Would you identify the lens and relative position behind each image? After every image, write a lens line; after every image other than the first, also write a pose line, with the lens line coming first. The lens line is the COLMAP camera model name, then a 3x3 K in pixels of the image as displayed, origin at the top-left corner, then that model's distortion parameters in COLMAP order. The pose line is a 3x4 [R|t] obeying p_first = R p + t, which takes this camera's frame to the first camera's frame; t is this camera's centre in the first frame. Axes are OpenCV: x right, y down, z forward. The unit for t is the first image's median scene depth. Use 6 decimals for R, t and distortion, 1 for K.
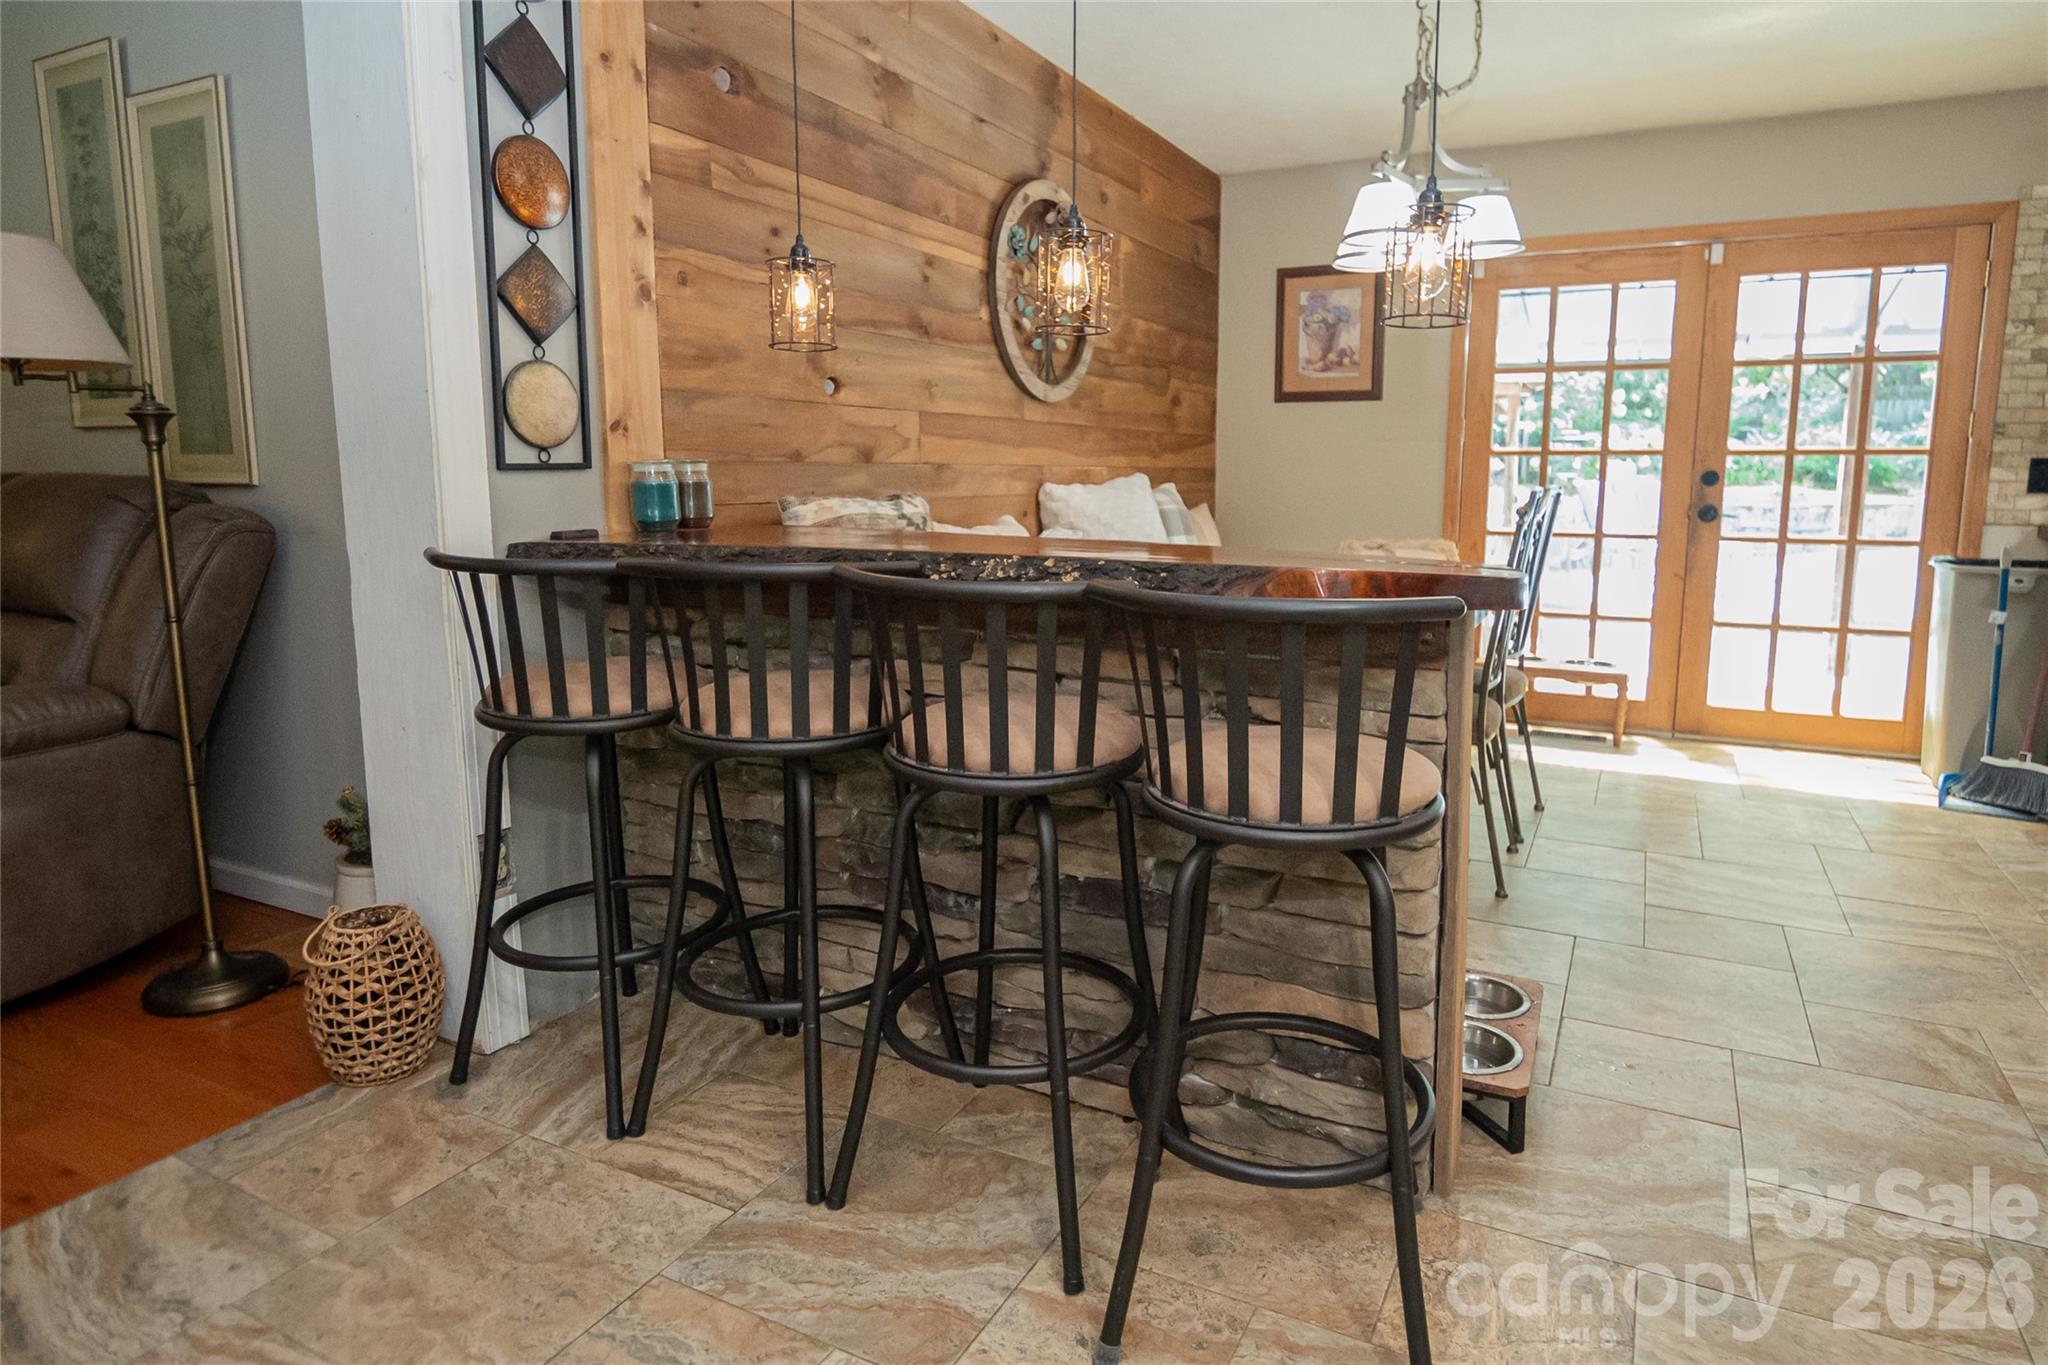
lens RADIAL K [[1165.5, 0, 1054.6], [0, 1165.5, 639.6], [0, 0, 1]] dist [0.002344, -0.002331]
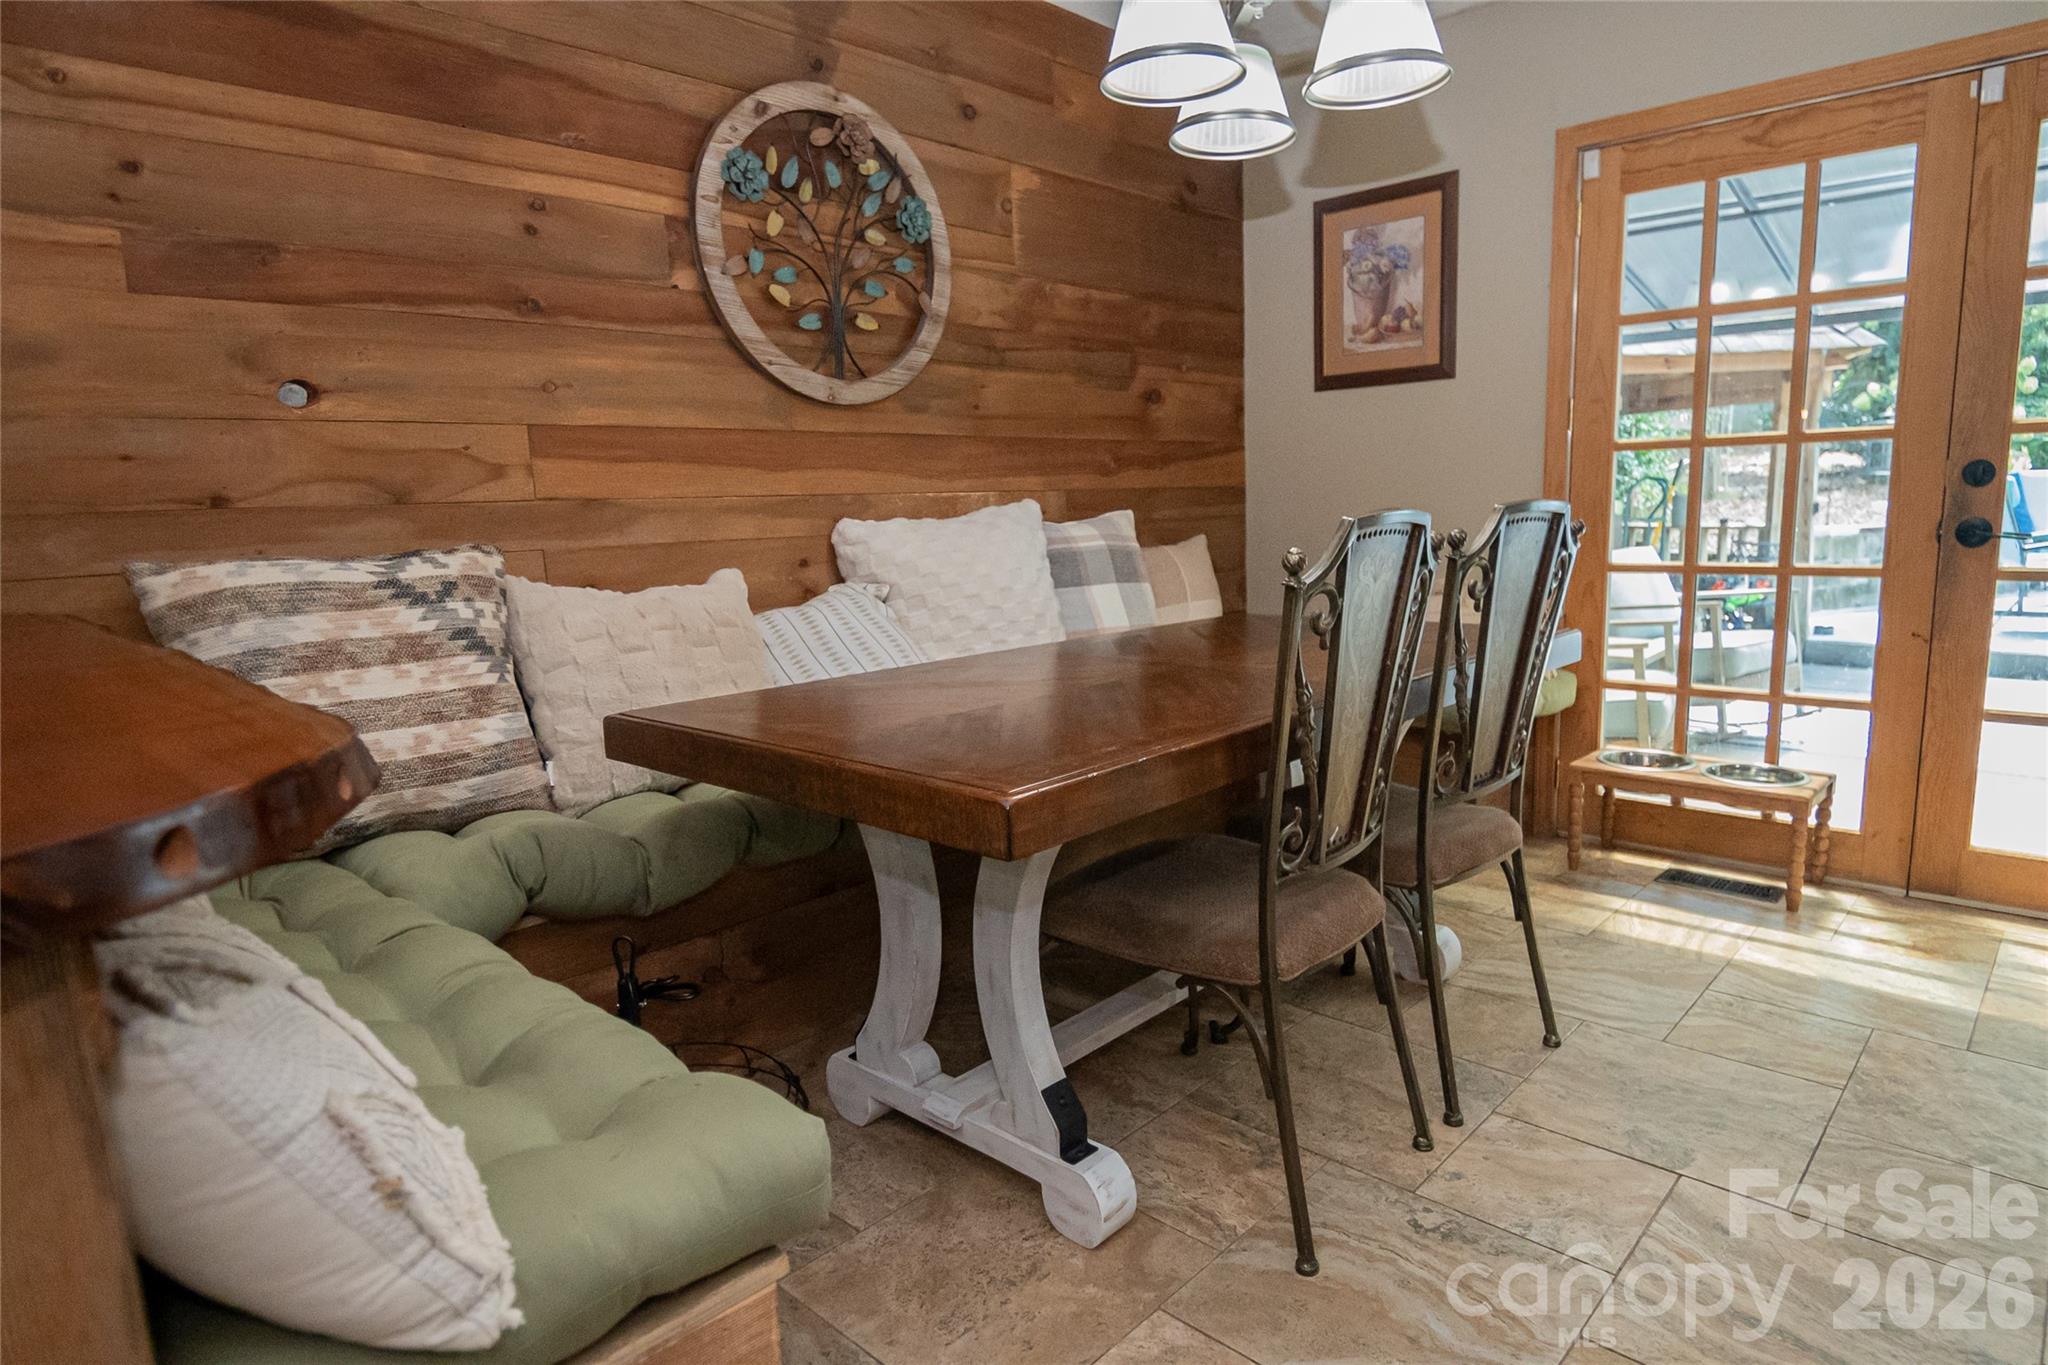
lens RADIAL K [[1140.9, 0, 1063.4], [0, 1140.9, 709.1], [0, 0, 1]] dist [0.002852, -0.020984]
pose [[0.960577, 0.013963, -0.277663, 0.273661], [-0.002968, 0.999196, 0.039980, -0.039485], [0.277998, -0.037580, 0.959846, 0.309490]]
